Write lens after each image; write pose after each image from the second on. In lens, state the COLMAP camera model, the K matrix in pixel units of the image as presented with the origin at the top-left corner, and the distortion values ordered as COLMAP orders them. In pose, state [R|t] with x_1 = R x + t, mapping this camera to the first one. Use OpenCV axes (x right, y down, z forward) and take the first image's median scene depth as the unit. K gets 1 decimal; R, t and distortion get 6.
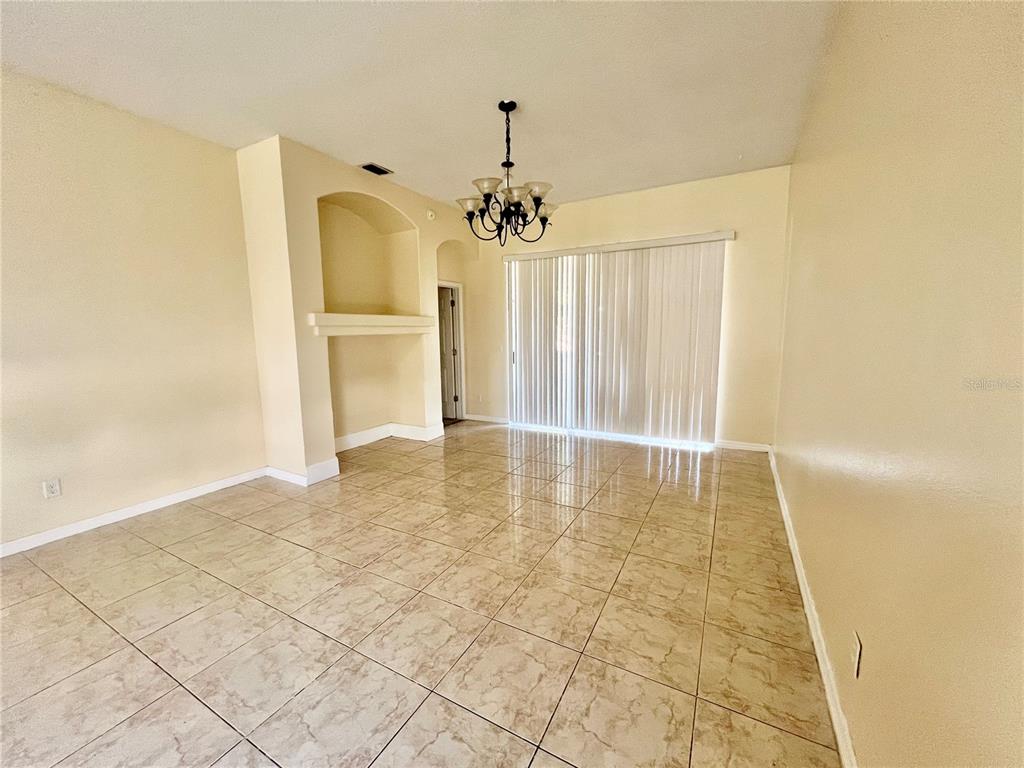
lens RADIAL K [[419.4, 0, 508.4], [0, 419.4, 363.0], [0, 0, 1]] dist [-0.000390, -0.000012]
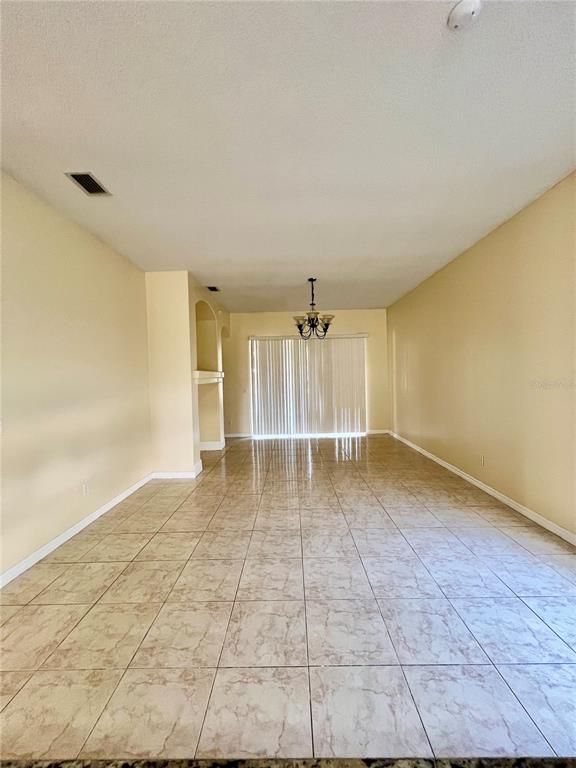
lens RADIAL K [[305.7, 0, 289.6], [0, 305.7, 379.4], [0, 0, 1]] dist [0.001208, 0.000089]
pose [[0.885584, -0.014168, 0.464264, -0.562659], [0.048324, 0.996921, -0.061755, 0.002095], [-0.461959, 0.077125, 0.883541, -0.205545]]
